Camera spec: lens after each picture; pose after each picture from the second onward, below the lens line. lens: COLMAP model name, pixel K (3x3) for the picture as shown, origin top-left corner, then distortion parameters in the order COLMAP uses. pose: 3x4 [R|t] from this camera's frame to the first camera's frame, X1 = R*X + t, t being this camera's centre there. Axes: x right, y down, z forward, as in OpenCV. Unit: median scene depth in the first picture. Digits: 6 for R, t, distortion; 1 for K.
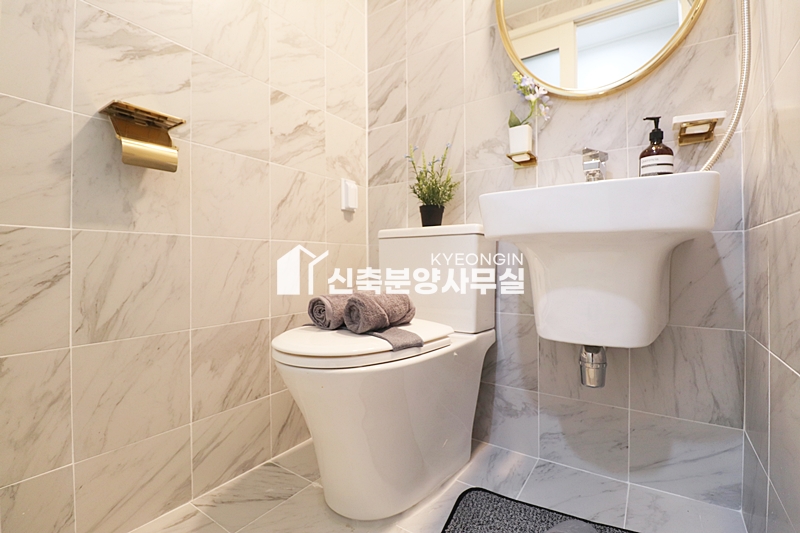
lens RADIAL K [[364.3, 0, 400.0], [0, 364.3, 266.5], [0, 0, 1]] dist [-0.001286, -0.012657]
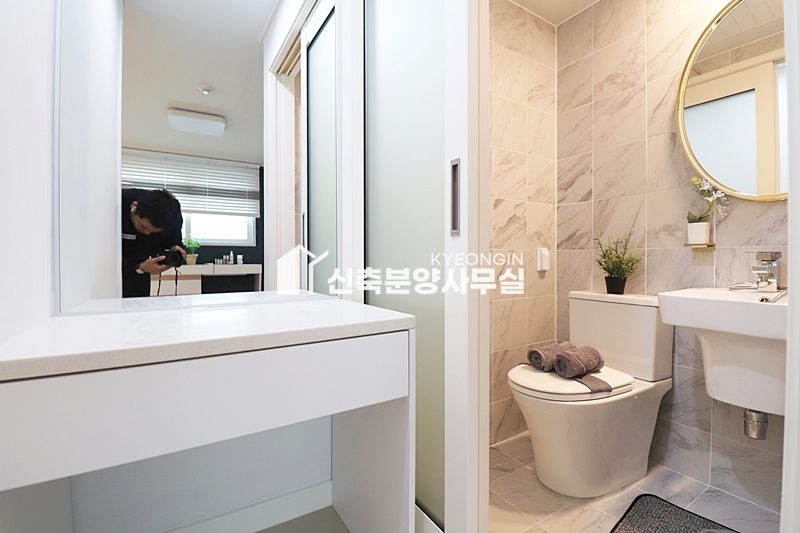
lens RADIAL K [[364.3, 0, 400.0], [0, 364.3, 266.5], [0, 0, 1]] dist [-0.001286, -0.012657]
pose [[0.916548, 0.010018, -0.399799, -0.104236], [-0.004722, 0.999888, 0.014228, -0.226603], [0.399897, -0.011152, 0.916492, -0.518903]]
